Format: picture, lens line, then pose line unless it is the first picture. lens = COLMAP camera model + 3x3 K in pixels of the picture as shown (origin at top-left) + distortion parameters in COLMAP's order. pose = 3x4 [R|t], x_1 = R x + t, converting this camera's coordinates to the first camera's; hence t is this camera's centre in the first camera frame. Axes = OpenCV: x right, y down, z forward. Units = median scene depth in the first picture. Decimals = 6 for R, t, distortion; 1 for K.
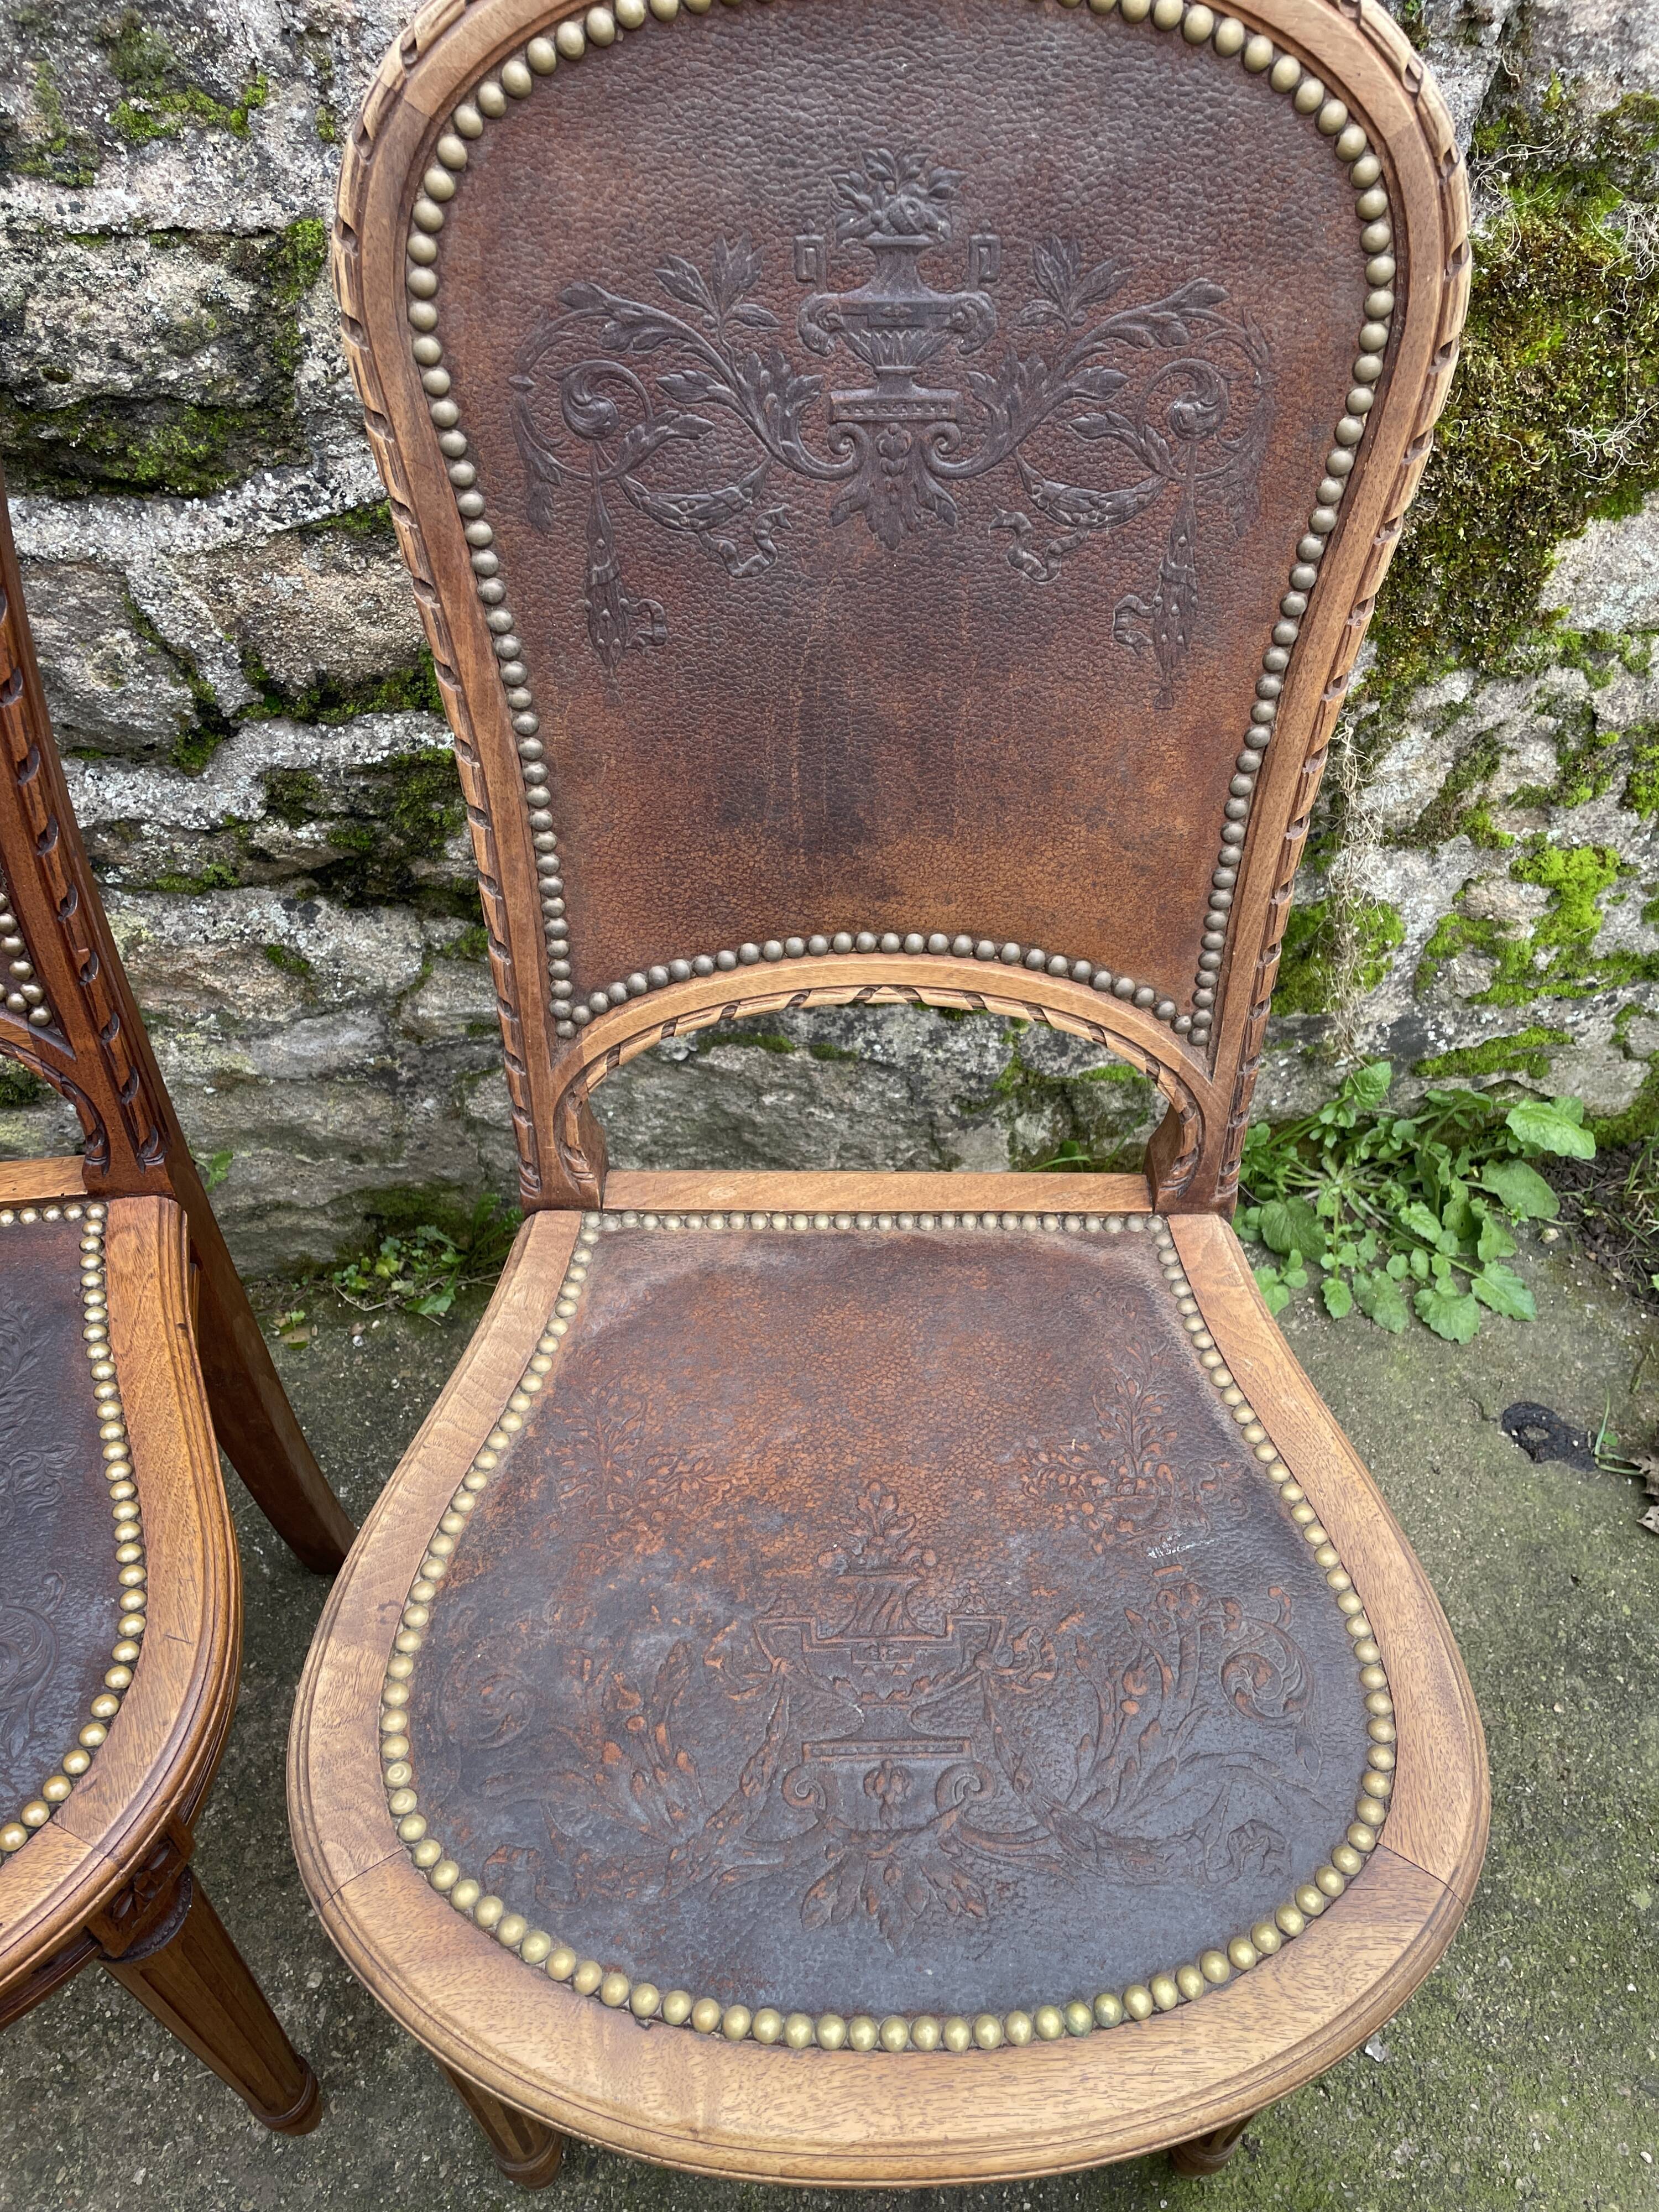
lens RADIAL K [[1674.5, 0, 876.2], [0, 1674.5, 1115.8], [0, 0, 1]] dist [0.095218, -0.104969]
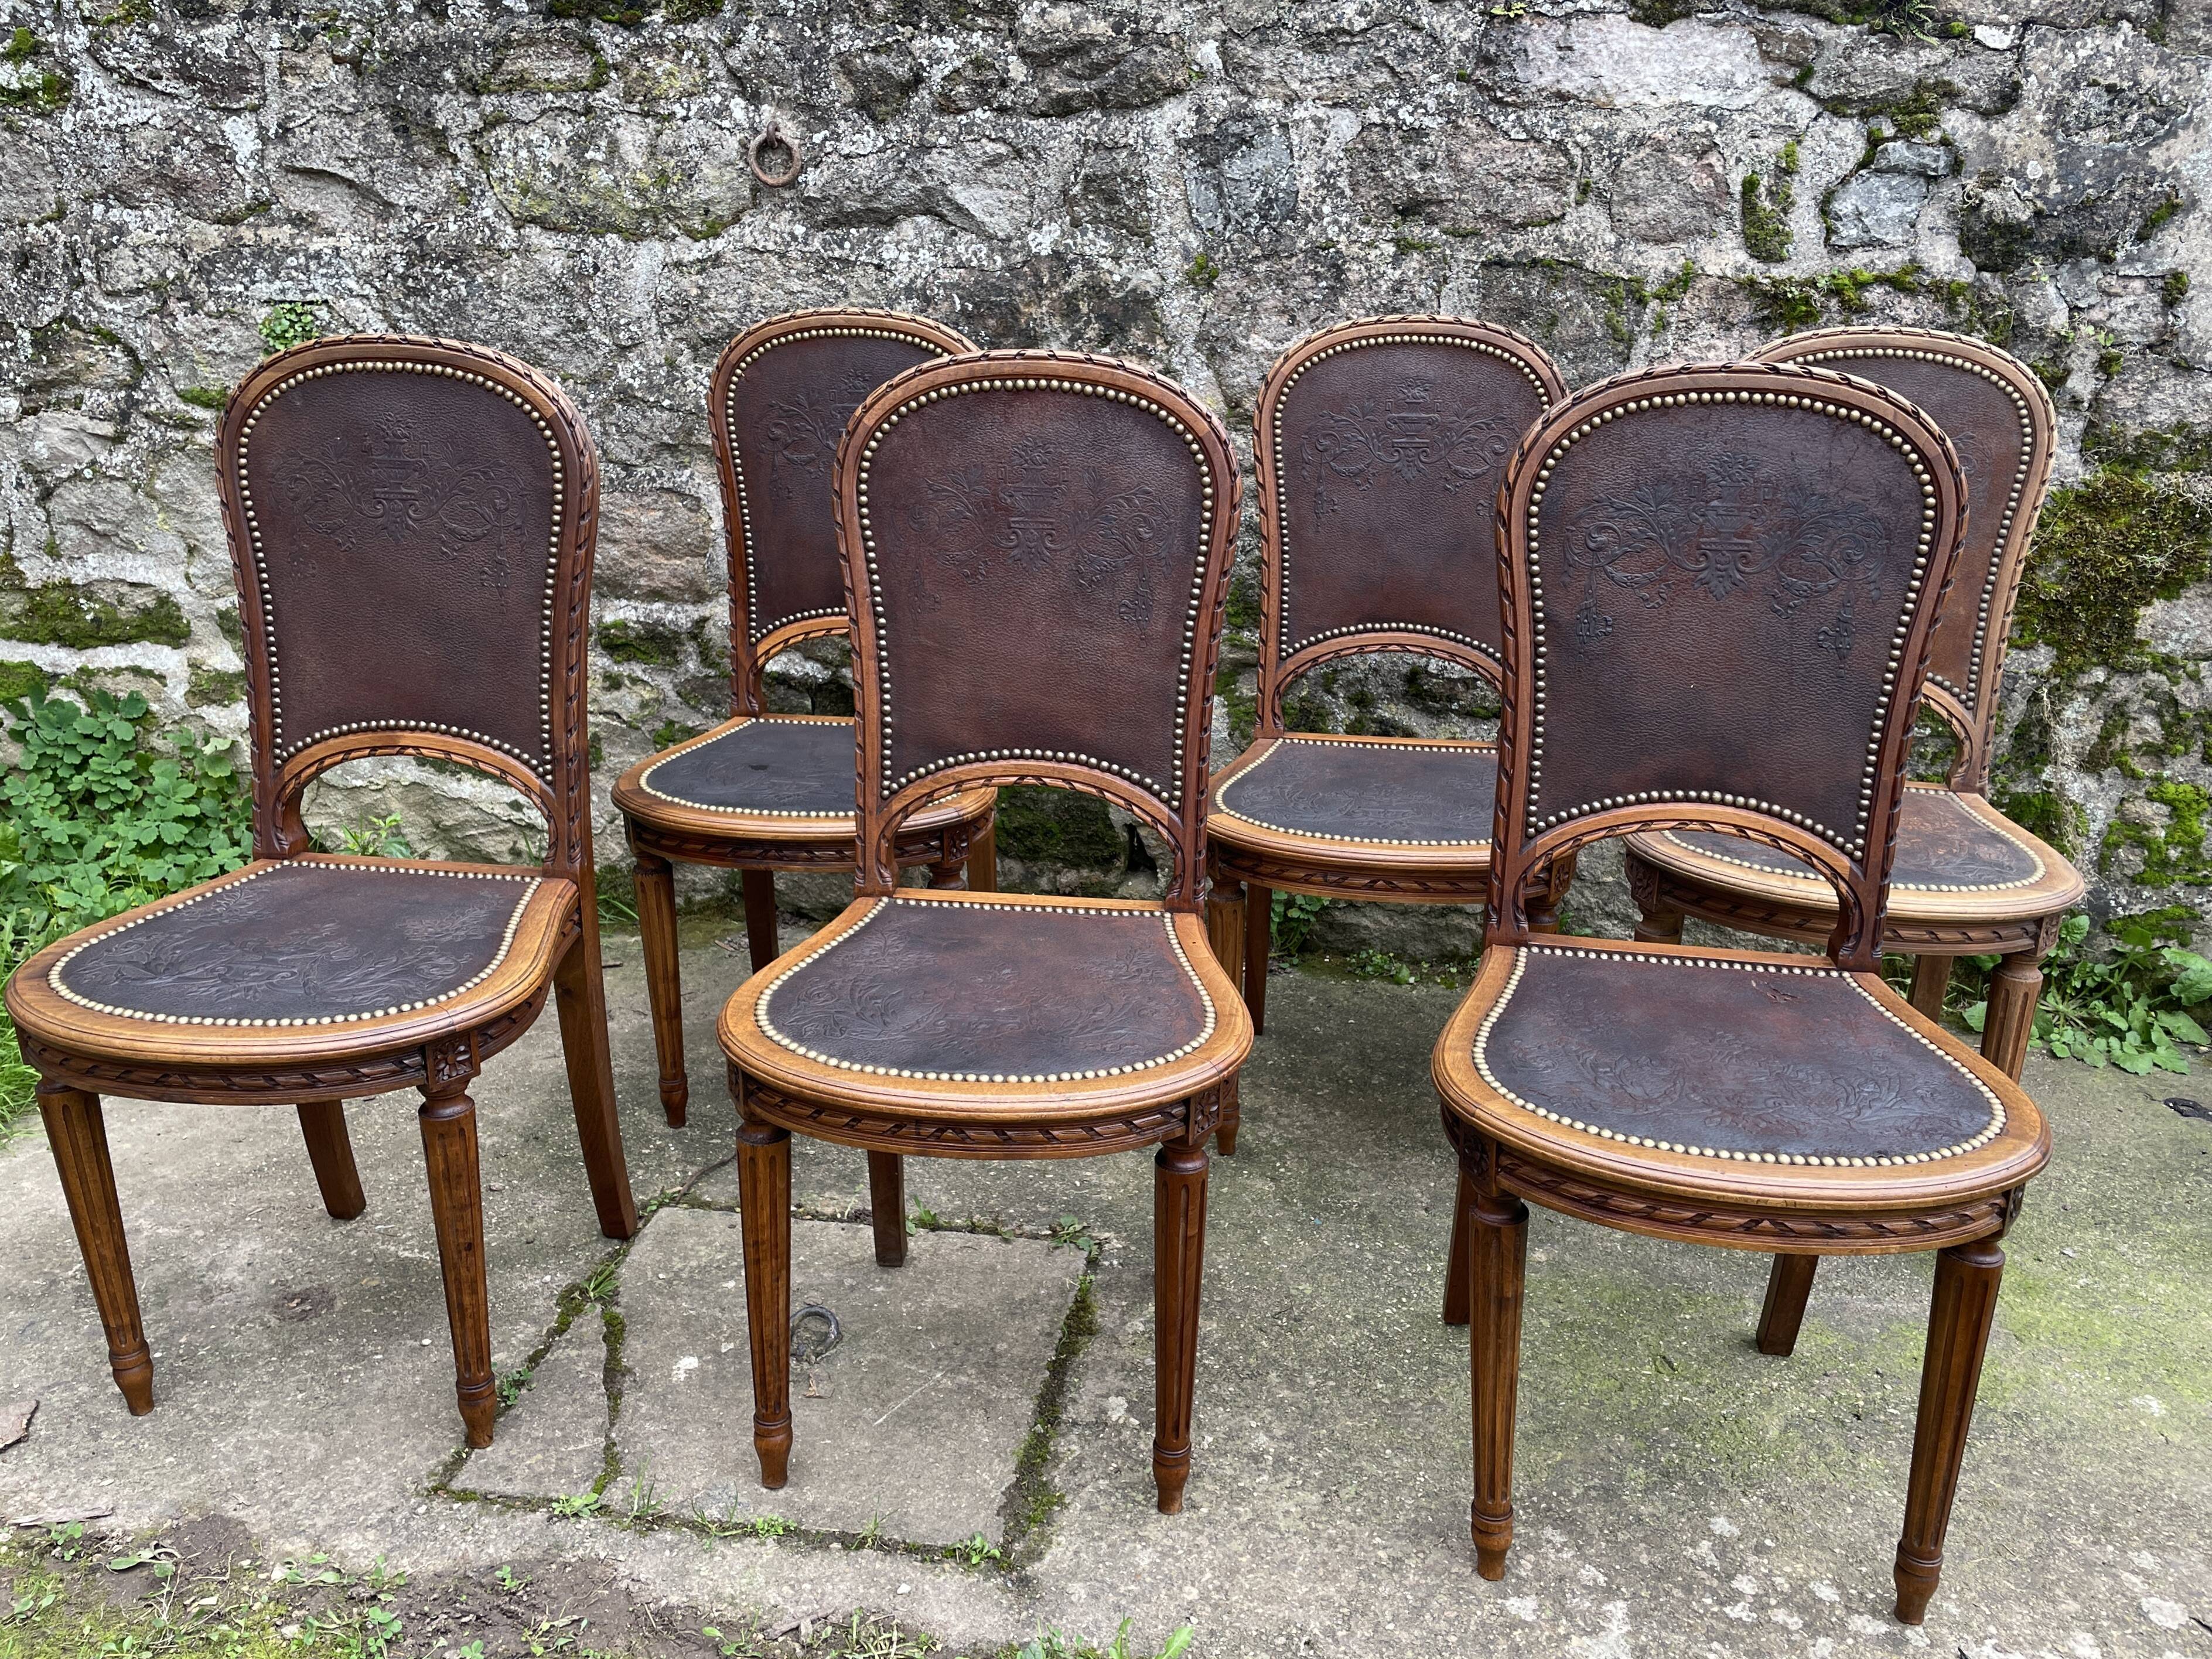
lens RADIAL K [[1789.2, 0, 1100.5], [0, 1789.2, 806.7], [0, 0, 1]] dist [0.097179, -0.115759]
pose [[0.957295, 0.086001, -0.276027, -0.221027], [-0.205416, 0.874162, -0.440050, 1.175707], [0.203448, 0.477958, 0.854497, -1.162950]]
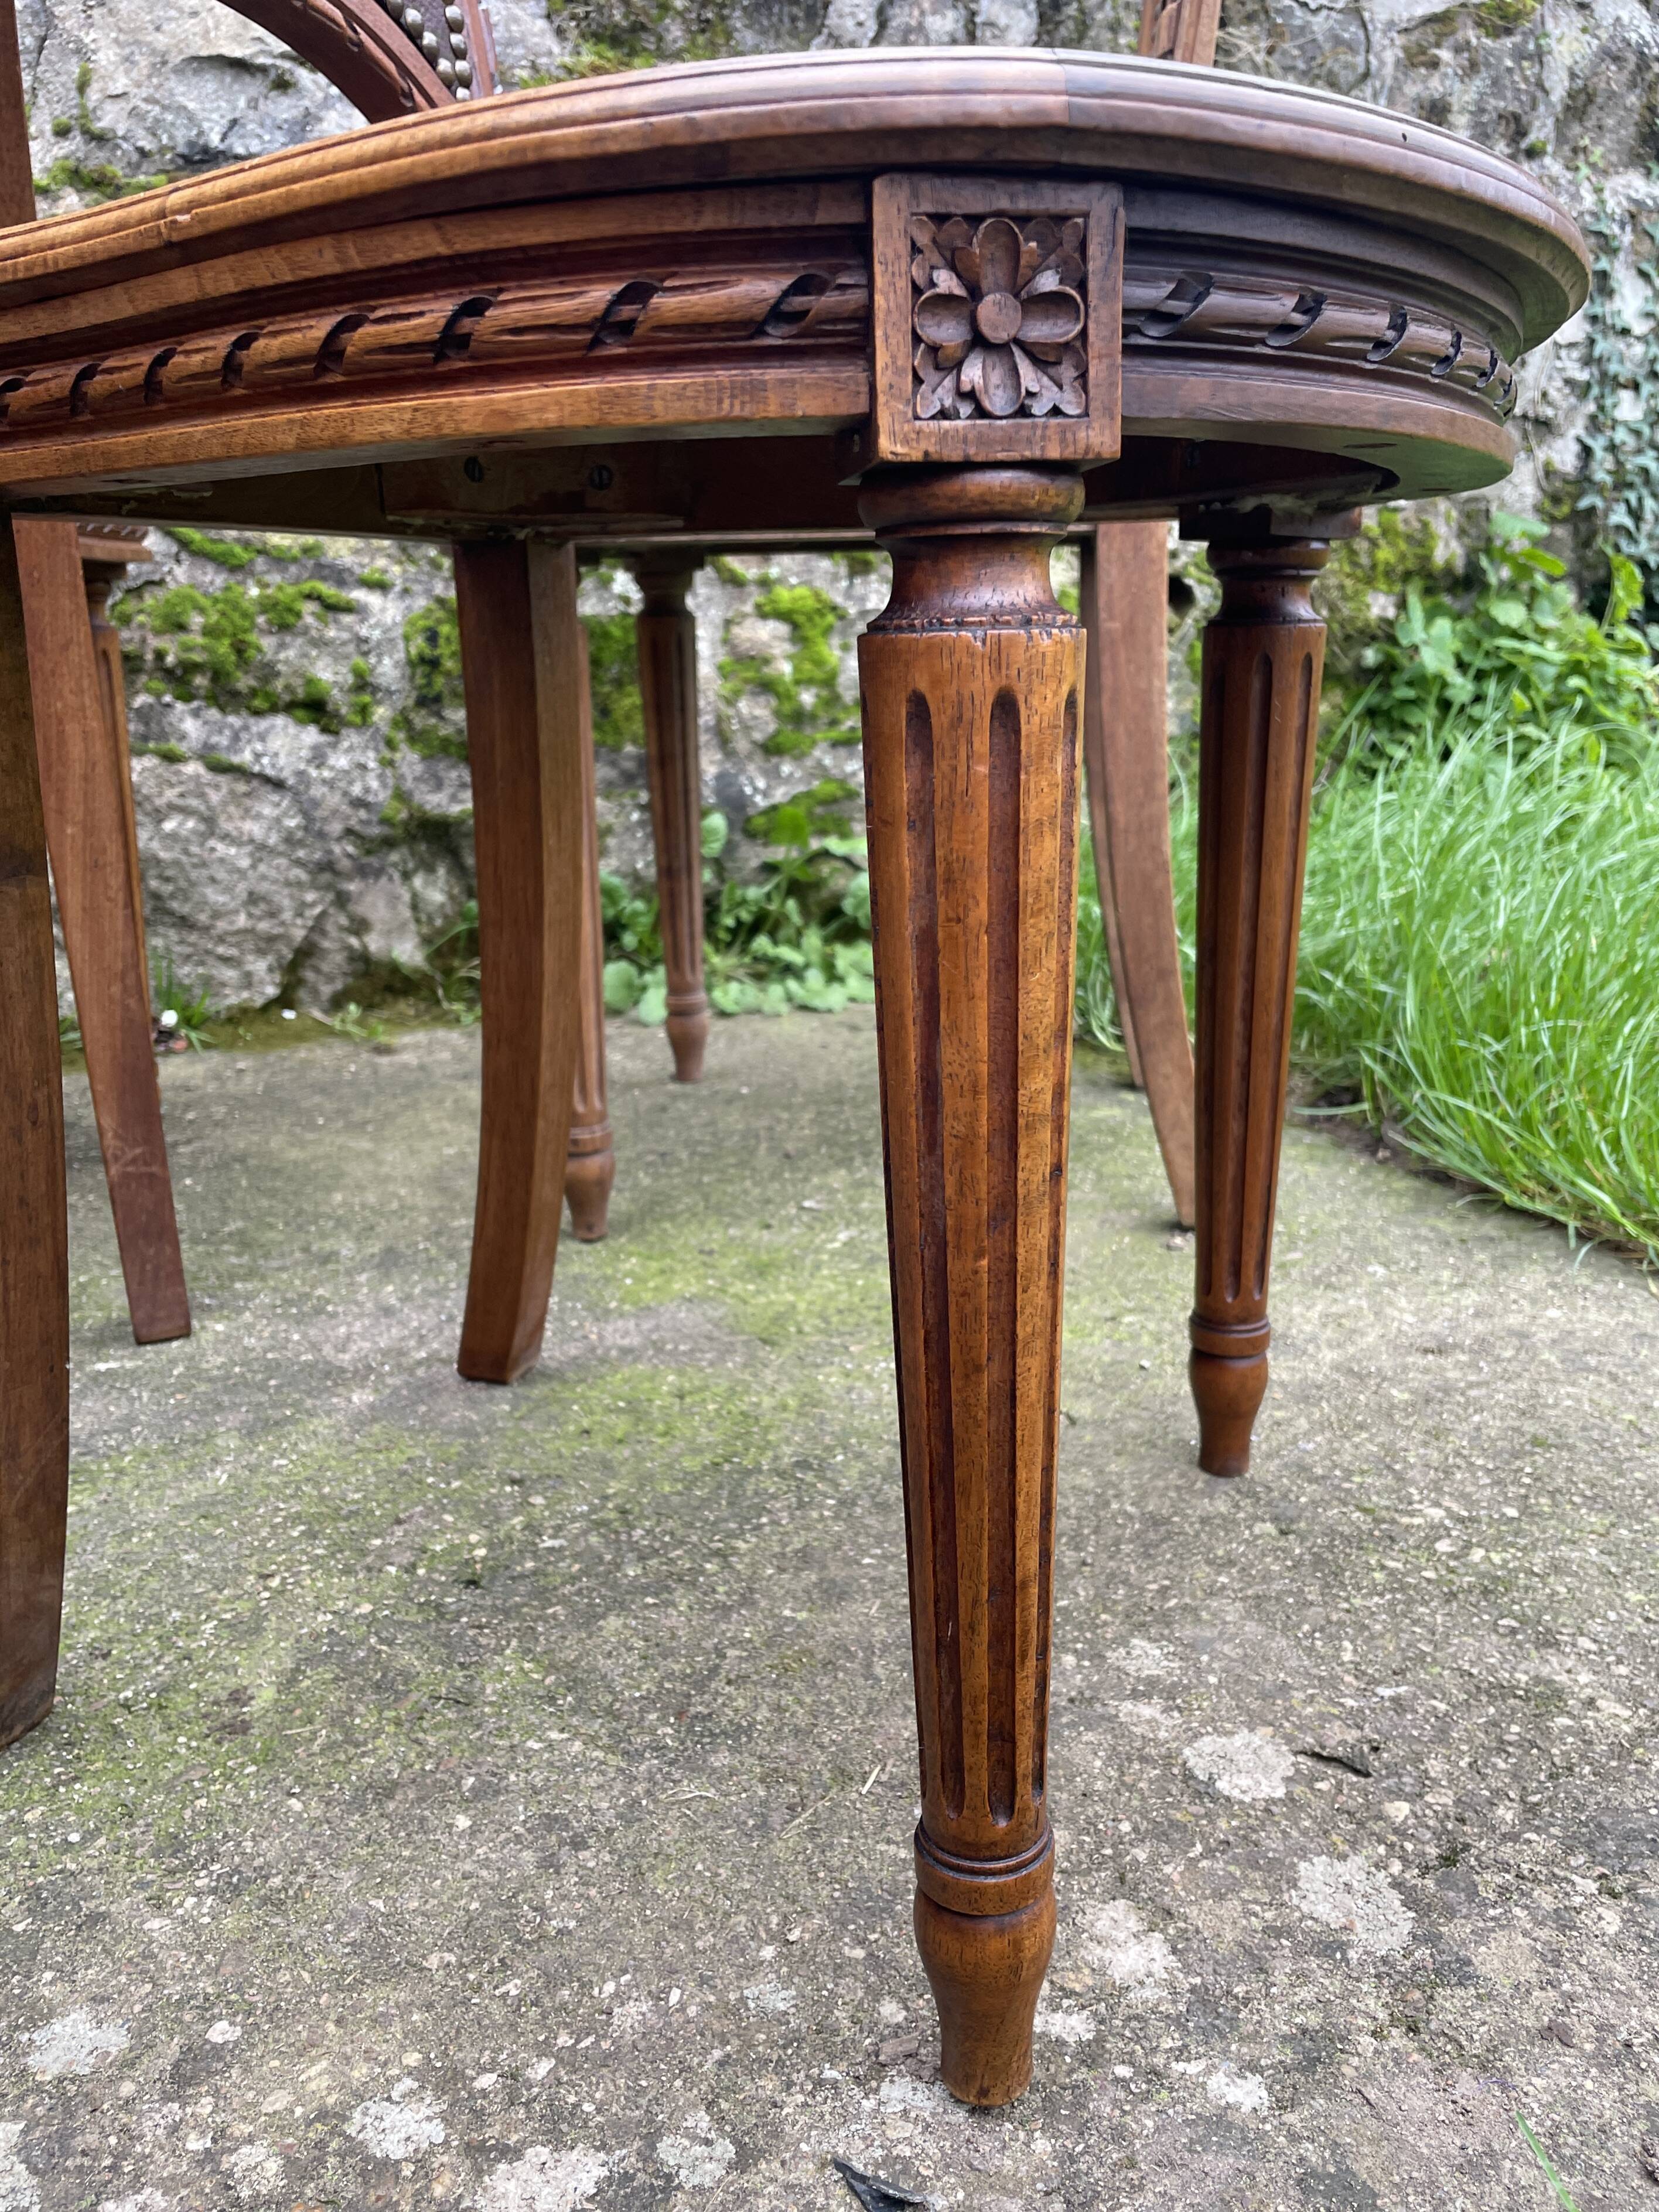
lens RADIAL K [[1789.7, 0, 852.3], [0, 1789.7, 1145.1], [0, 0, 1]] dist [0.088510, -0.125217]
pose [[0.950644, -0.122808, 0.284947, -0.002798], [0.247579, 0.853775, -0.458010, 0.984946], [-0.187033, 0.505951, 0.842041, 0.025371]]
